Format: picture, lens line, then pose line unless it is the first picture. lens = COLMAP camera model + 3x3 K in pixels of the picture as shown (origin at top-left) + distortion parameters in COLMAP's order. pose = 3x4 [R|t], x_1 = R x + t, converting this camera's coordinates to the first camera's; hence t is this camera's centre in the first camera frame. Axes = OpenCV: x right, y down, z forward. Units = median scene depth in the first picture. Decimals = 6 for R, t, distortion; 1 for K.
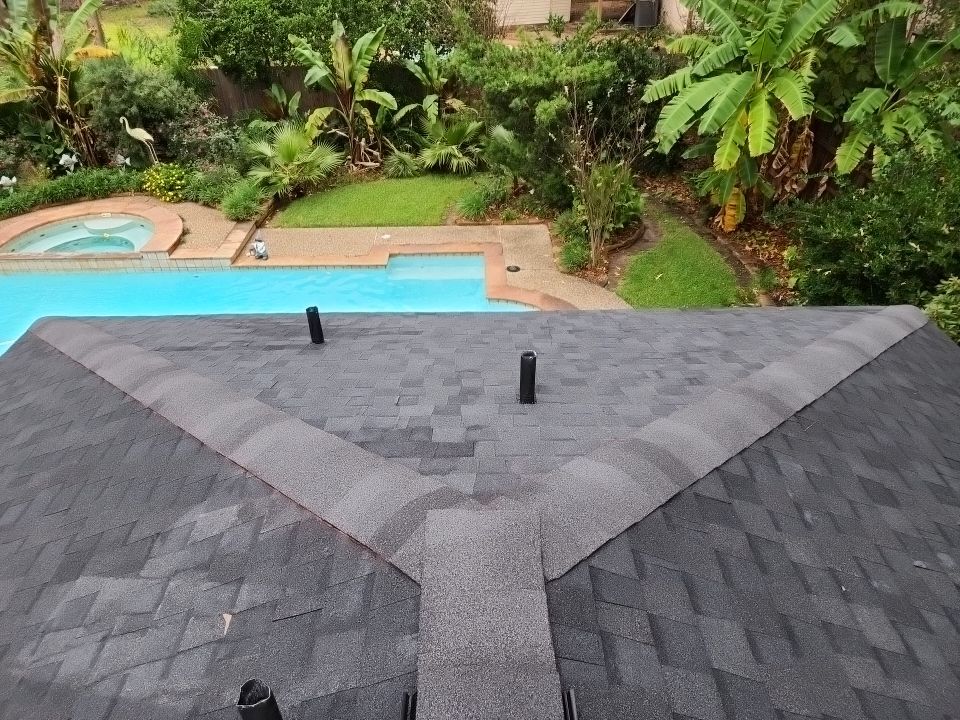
lens RADIAL K [[616.0, 0, 469.8], [0, 616.0, 358.1], [0, 0, 1]] dist [0.025494, -0.004395]
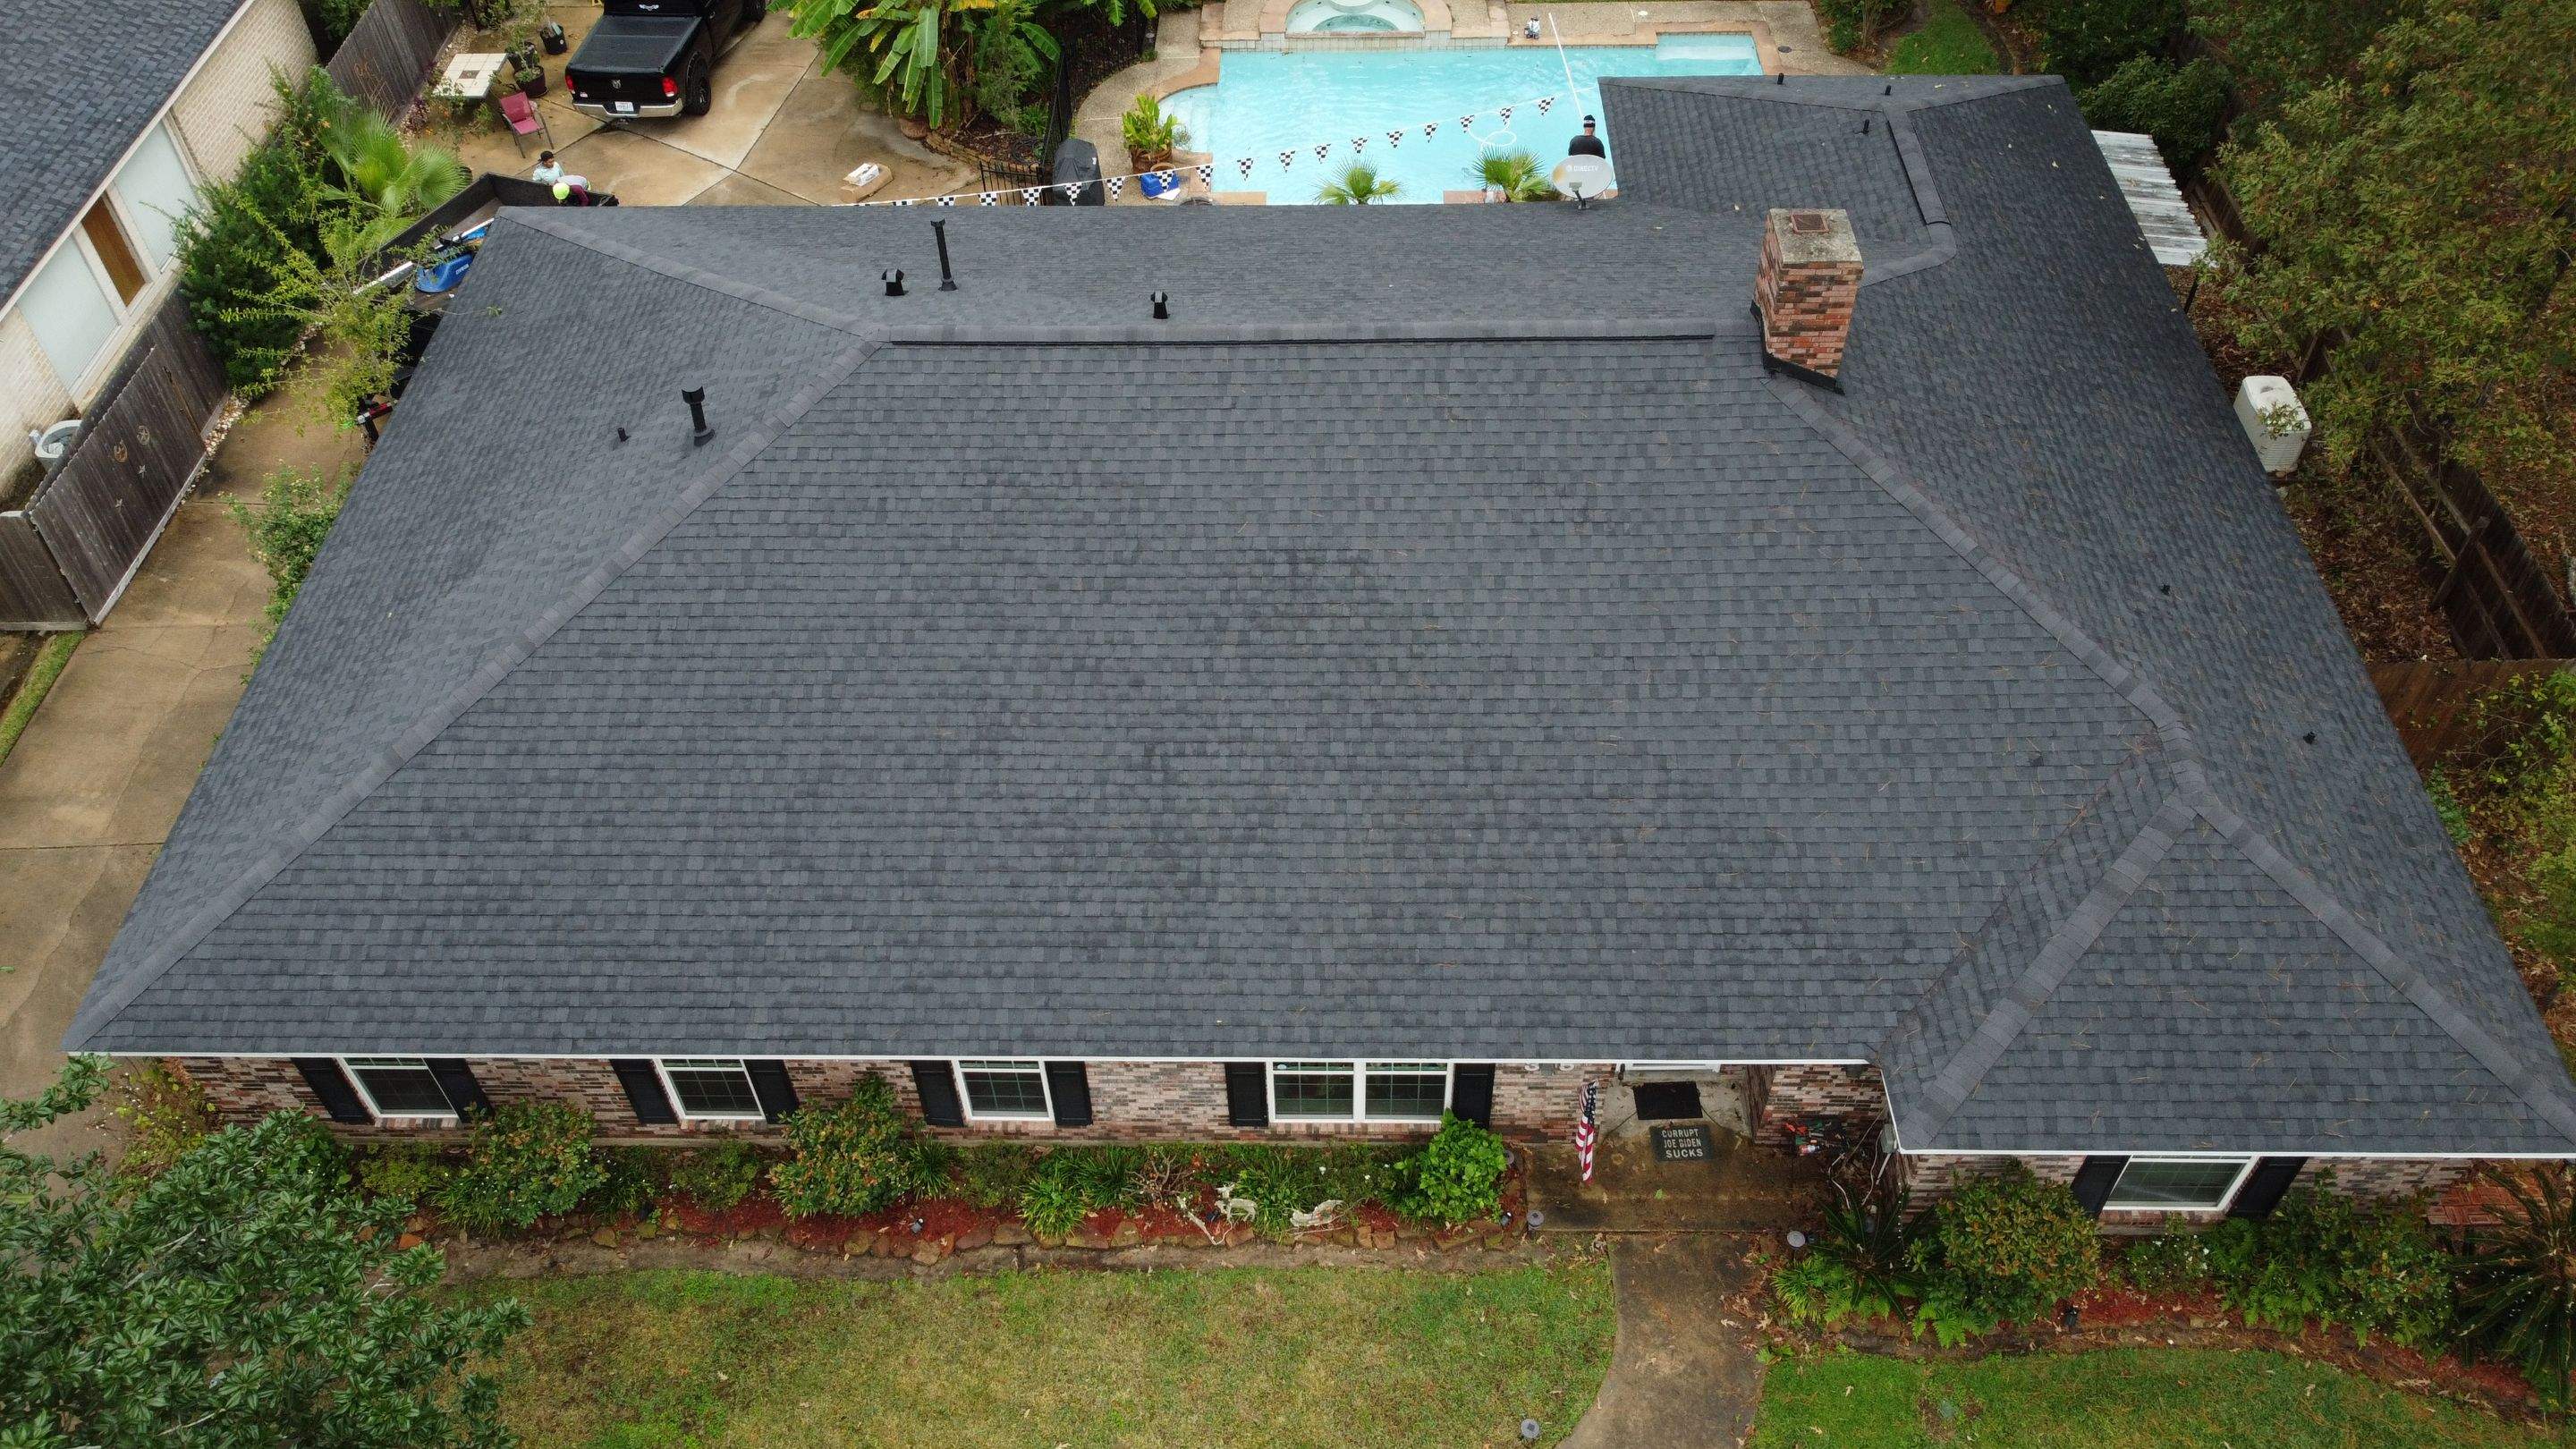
lens RADIAL K [[1963.5, 0, 1274.1], [0, 1963.5, 723.2], [0, 0, 1]] dist [-0.004316, -0.004658]
pose [[0.999528, 0.015830, -0.026342, -0.619824], [-0.011083, 0.985130, 0.171451, 0.374966], [0.028665, -0.171078, 0.984840, -2.224233]]
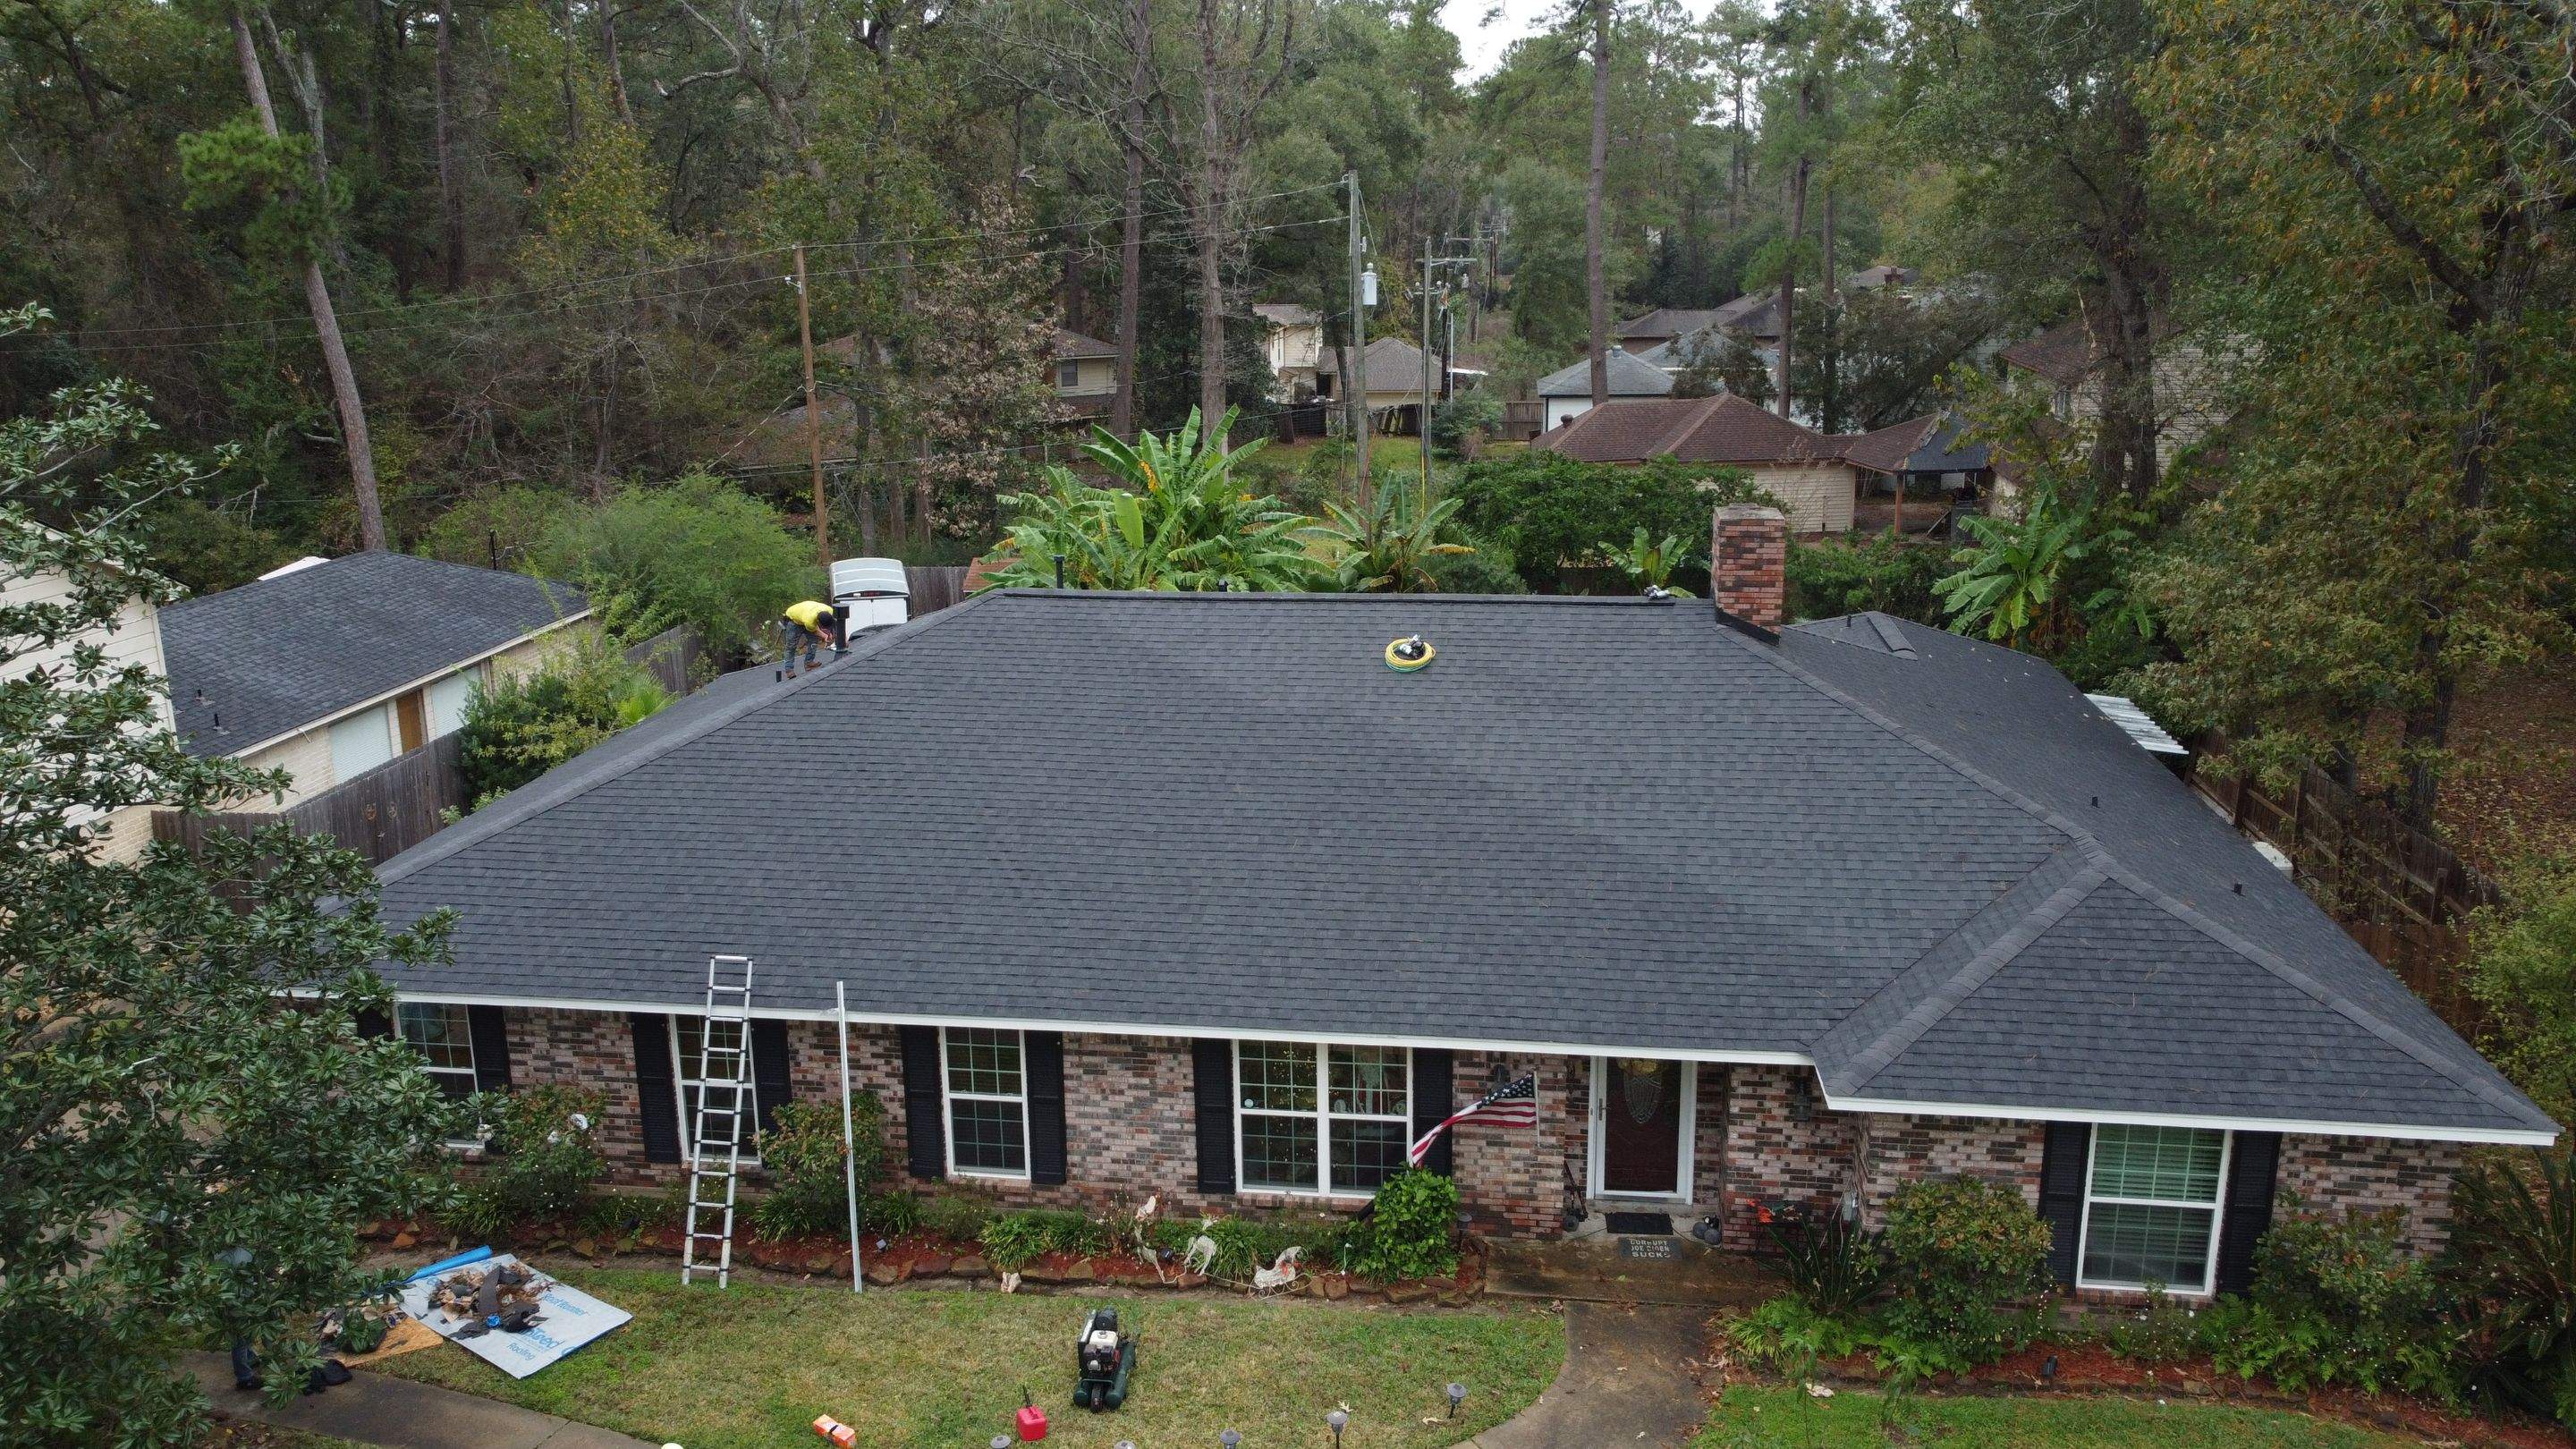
lens RADIAL K [[1963.5, 0, 1272.8], [0, 1963.5, 714.0], [0, 0, 1]] dist [-0.004316, -0.004658]
pose [[0.988797, 0.037079, -0.144588, -0.400316], [-0.090290, 0.919924, -0.381558, 1.261889], [0.118862, 0.390339, 0.912966, -2.349417]]
